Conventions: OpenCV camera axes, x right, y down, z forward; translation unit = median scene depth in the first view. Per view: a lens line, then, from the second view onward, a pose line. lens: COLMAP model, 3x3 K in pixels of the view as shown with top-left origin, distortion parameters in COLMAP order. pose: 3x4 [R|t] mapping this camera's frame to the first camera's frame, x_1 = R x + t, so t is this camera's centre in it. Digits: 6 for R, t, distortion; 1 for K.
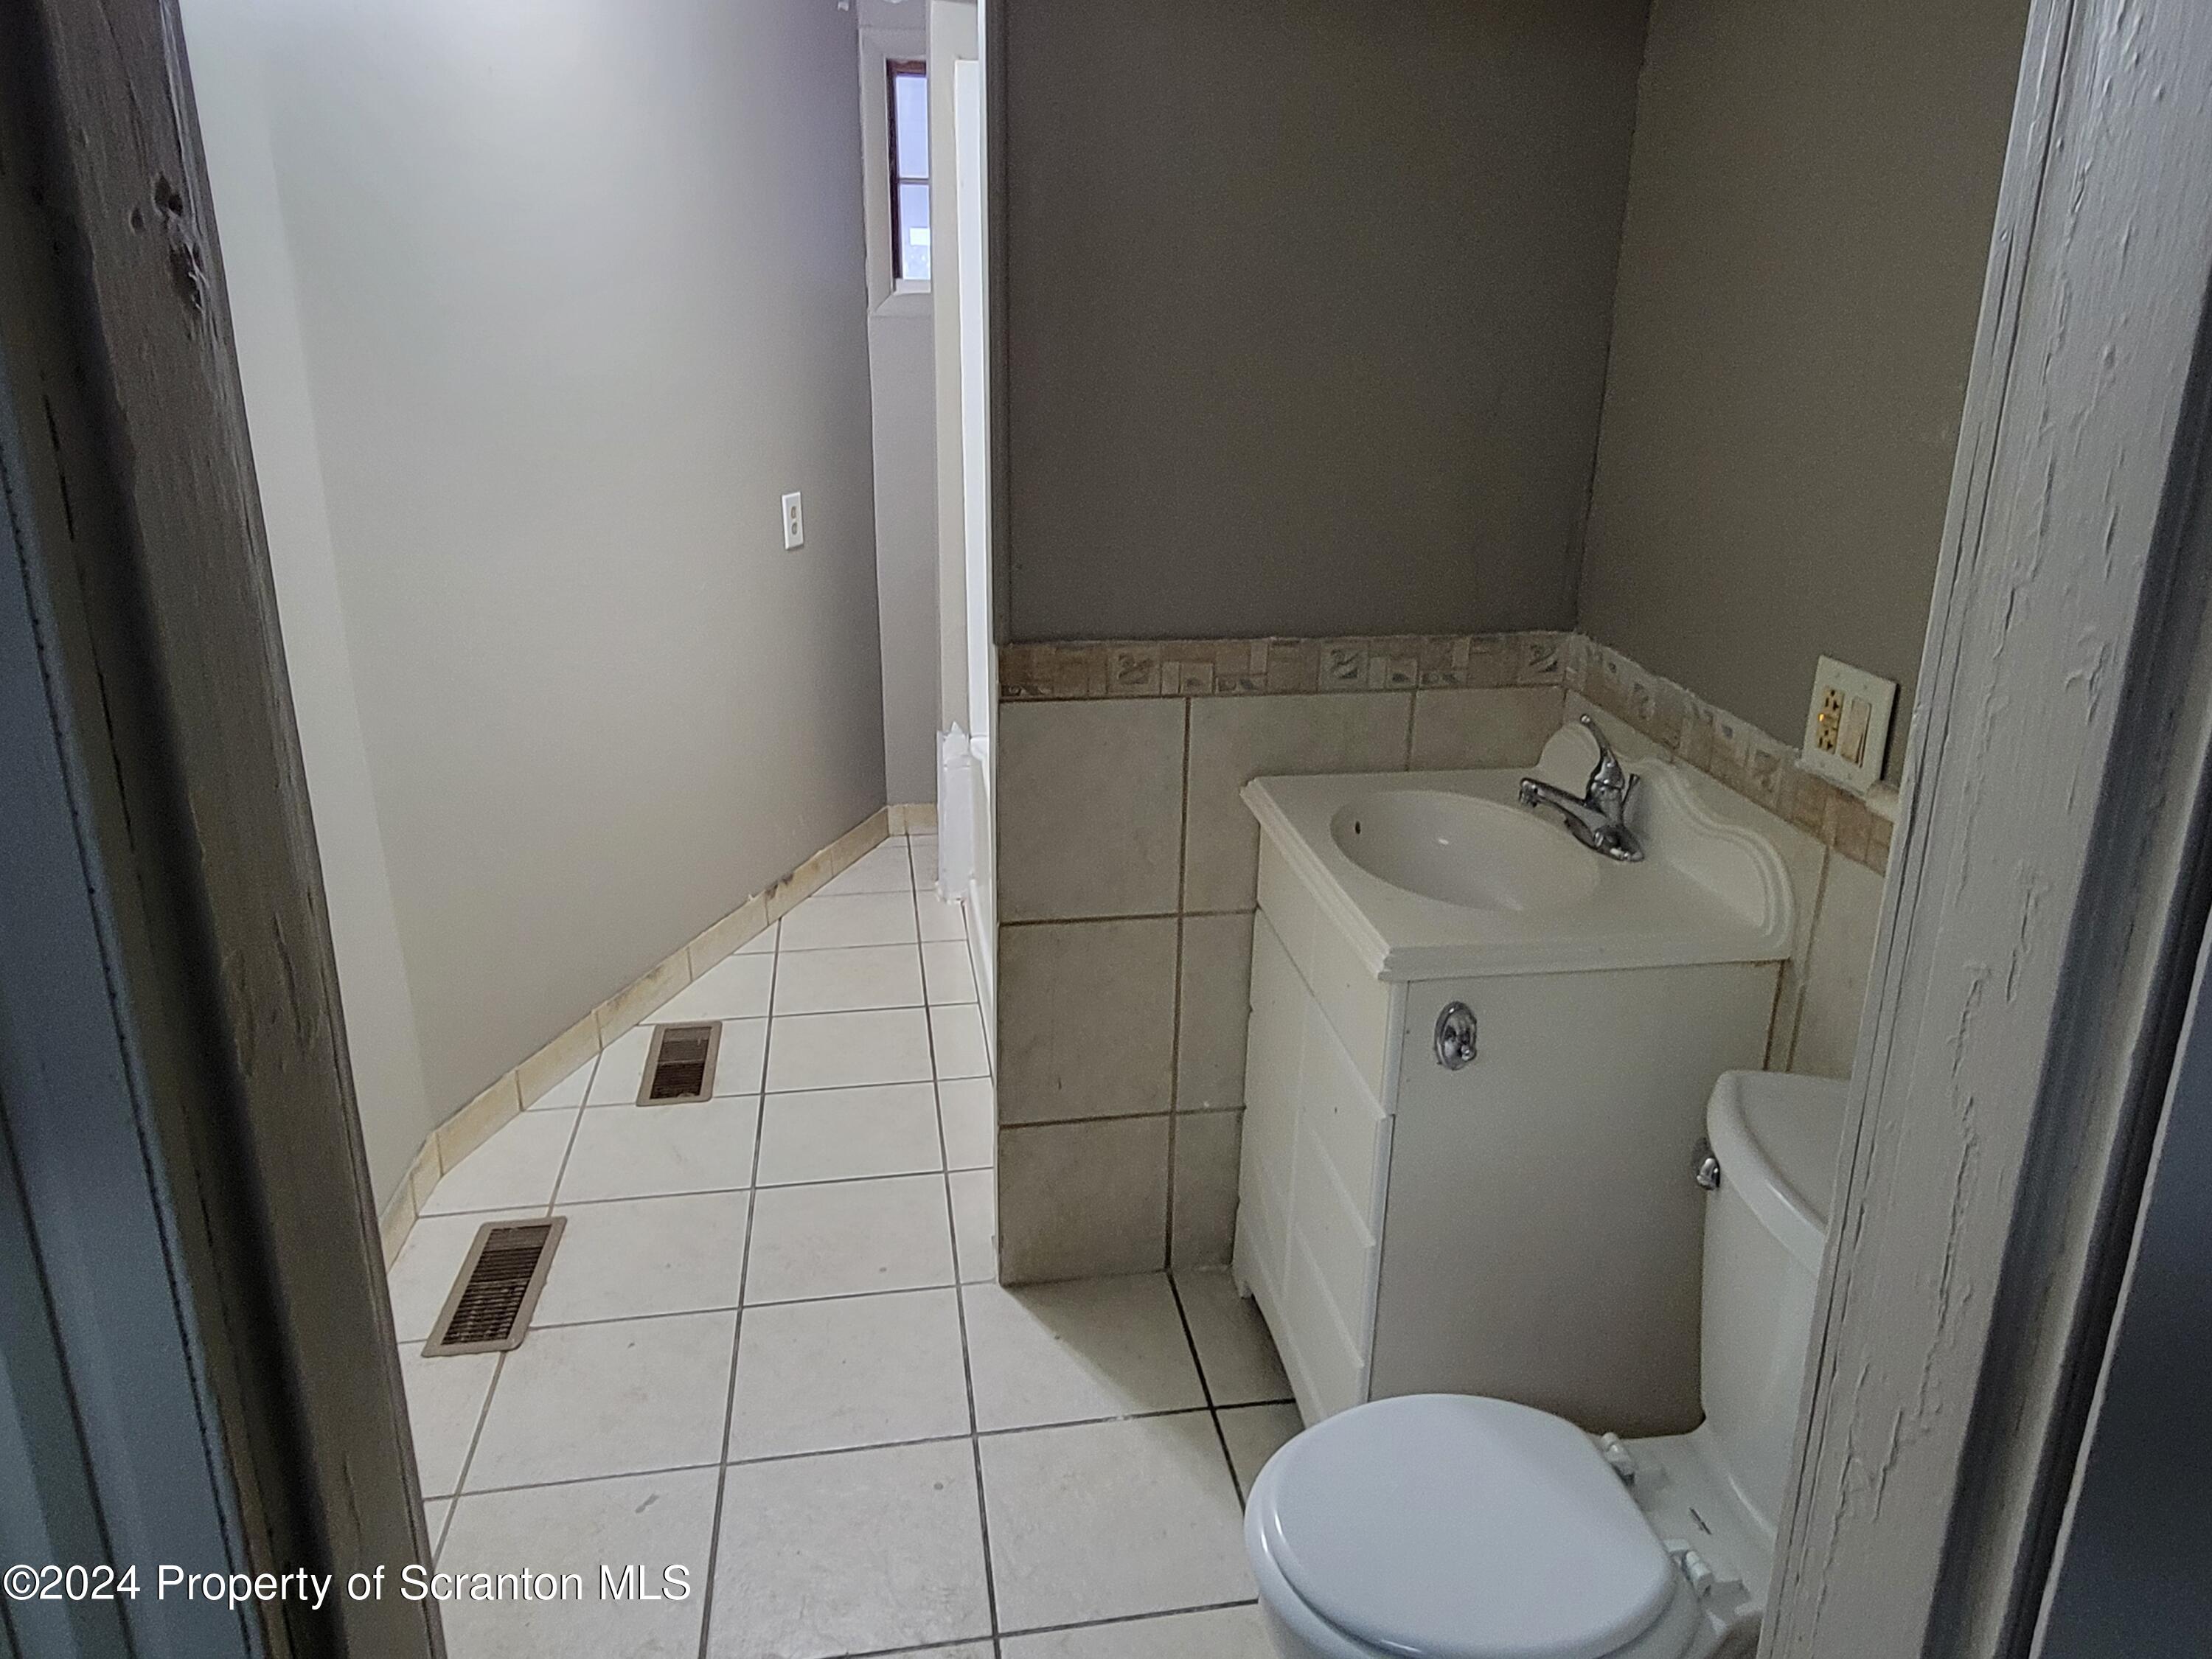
lens RADIAL K [[1563.1, 0, 1106.0], [0, 1563.1, 829.5], [0, 0, 1]] dist [0.025601, -0.001148]
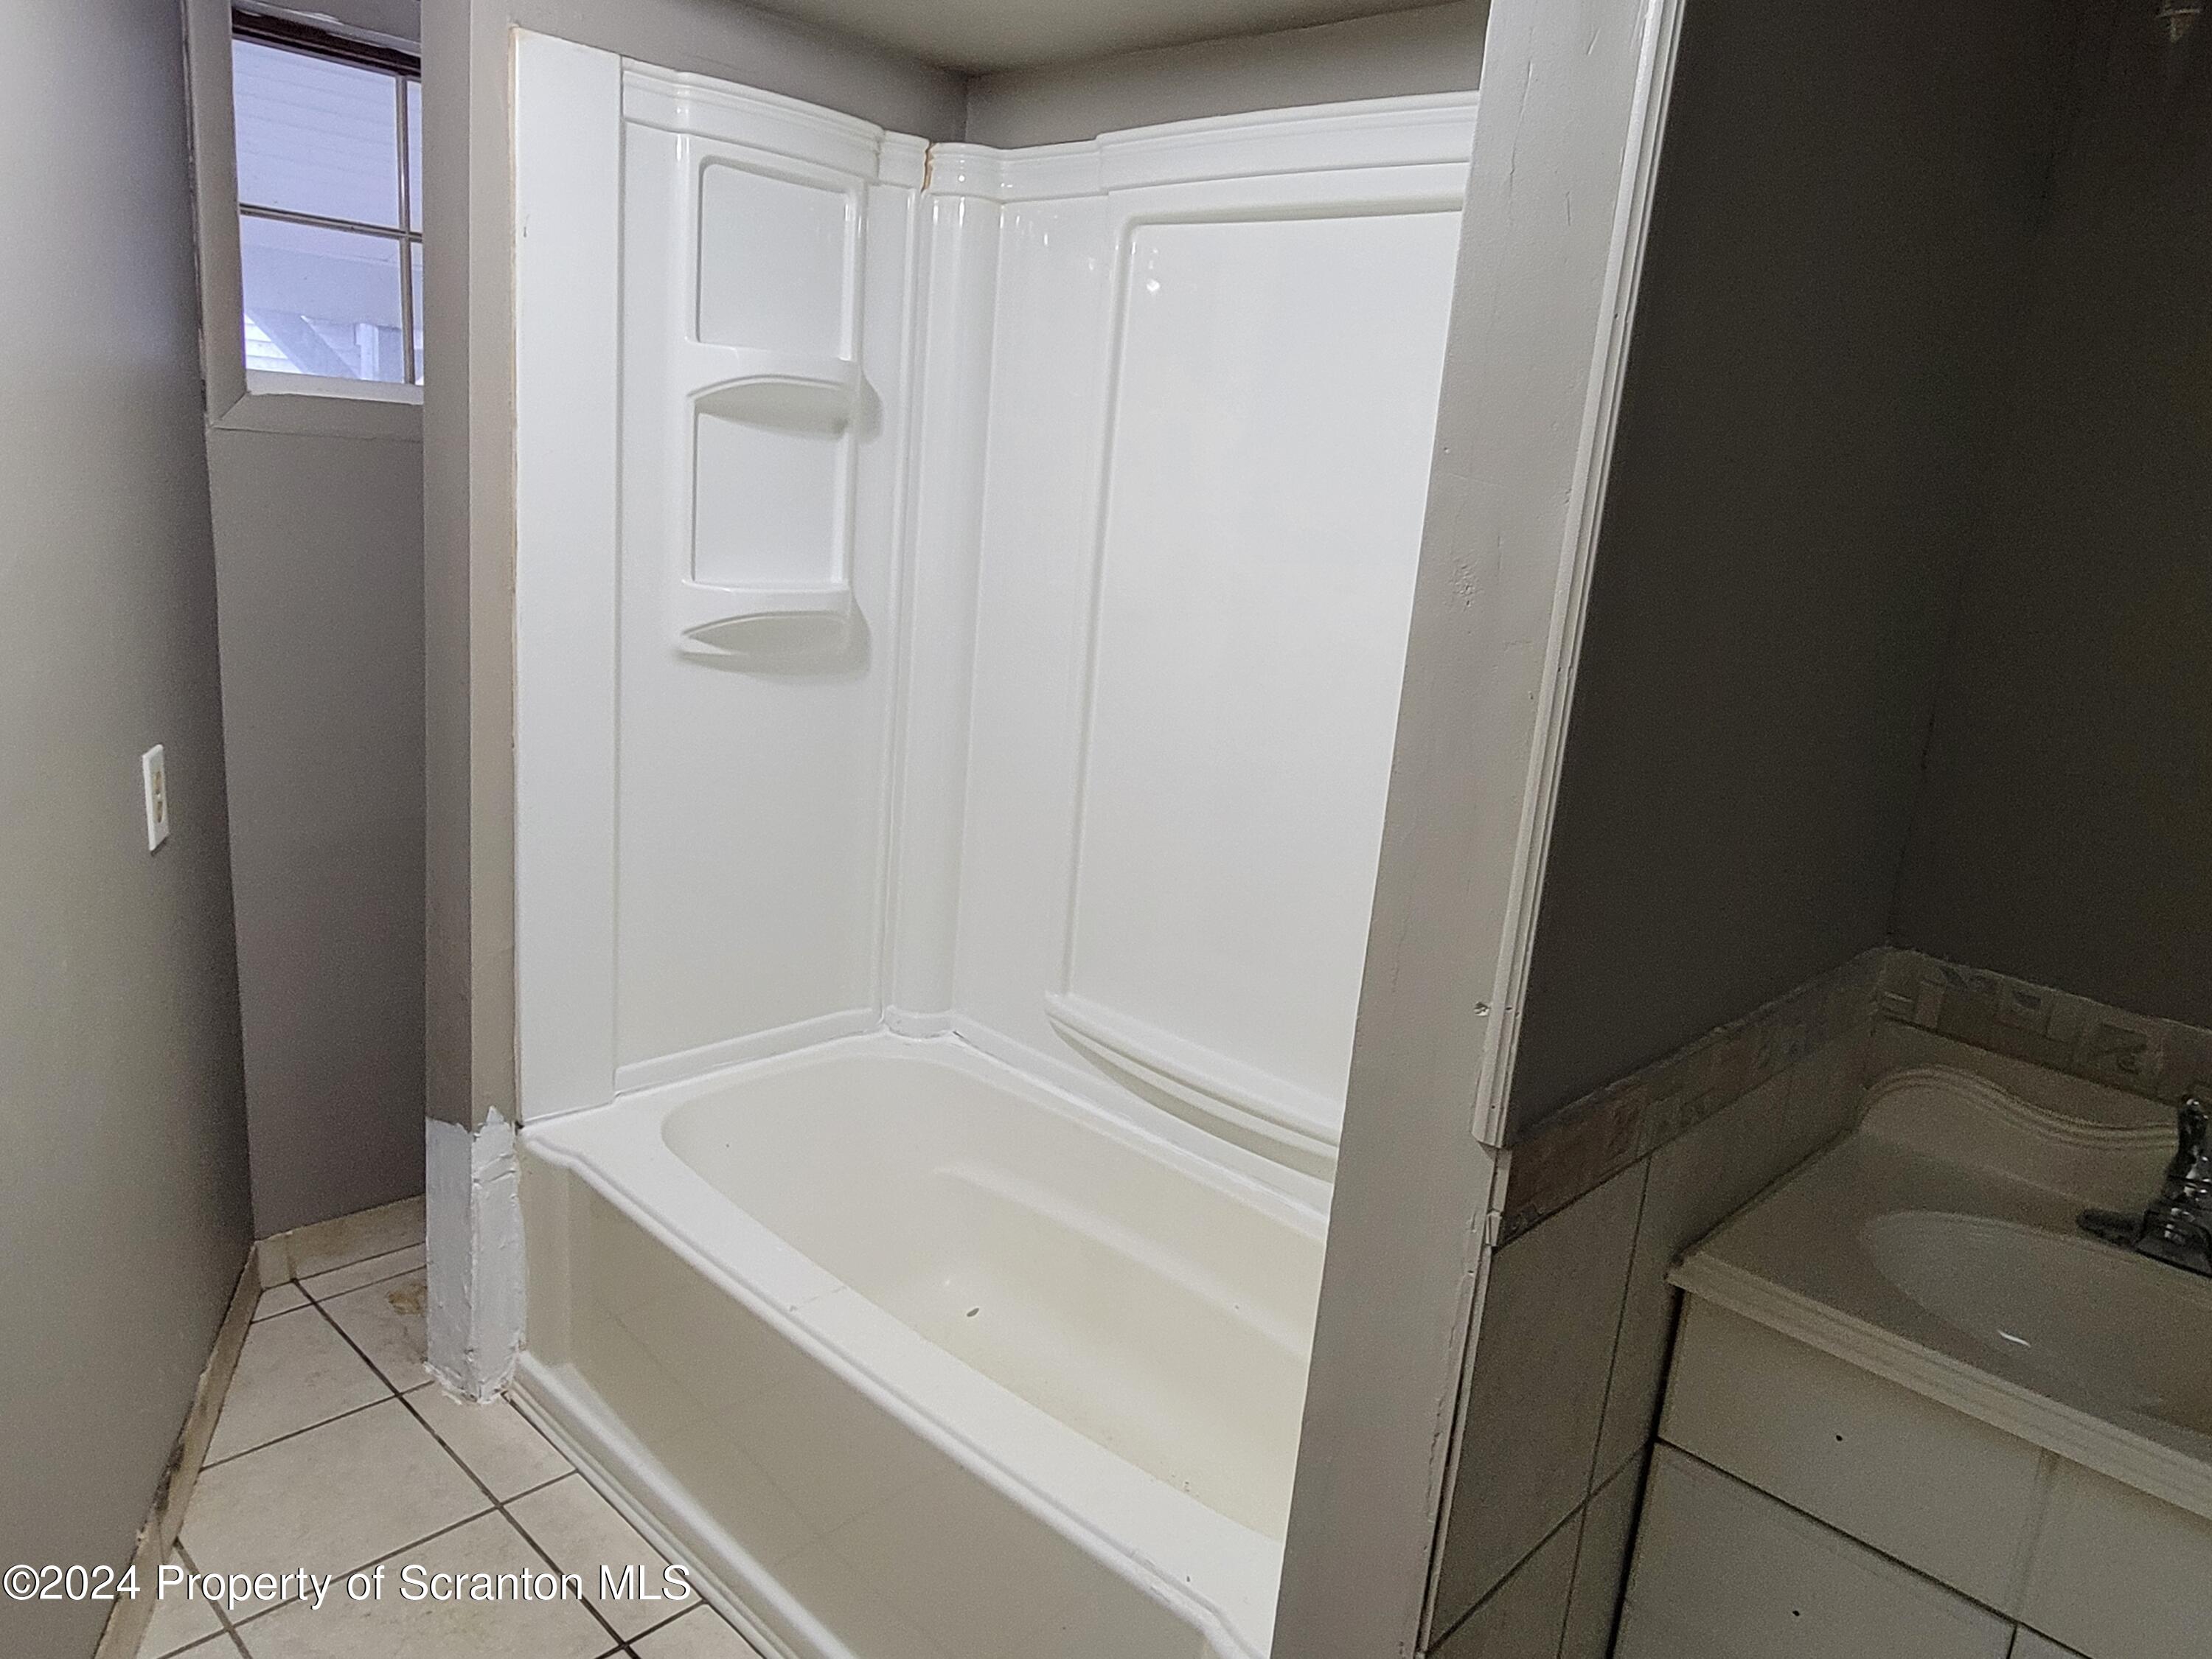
lens RADIAL K [[1563.1, 0, 1106.0], [0, 1563.1, 829.5], [0, 0, 1]] dist [0.025601, -0.001148]
pose [[0.796394, -0.088762, 0.598229, -0.263692], [0.133927, 0.990496, -0.031327, -0.125048], [-0.589763, 0.105068, 0.800713, 0.375410]]
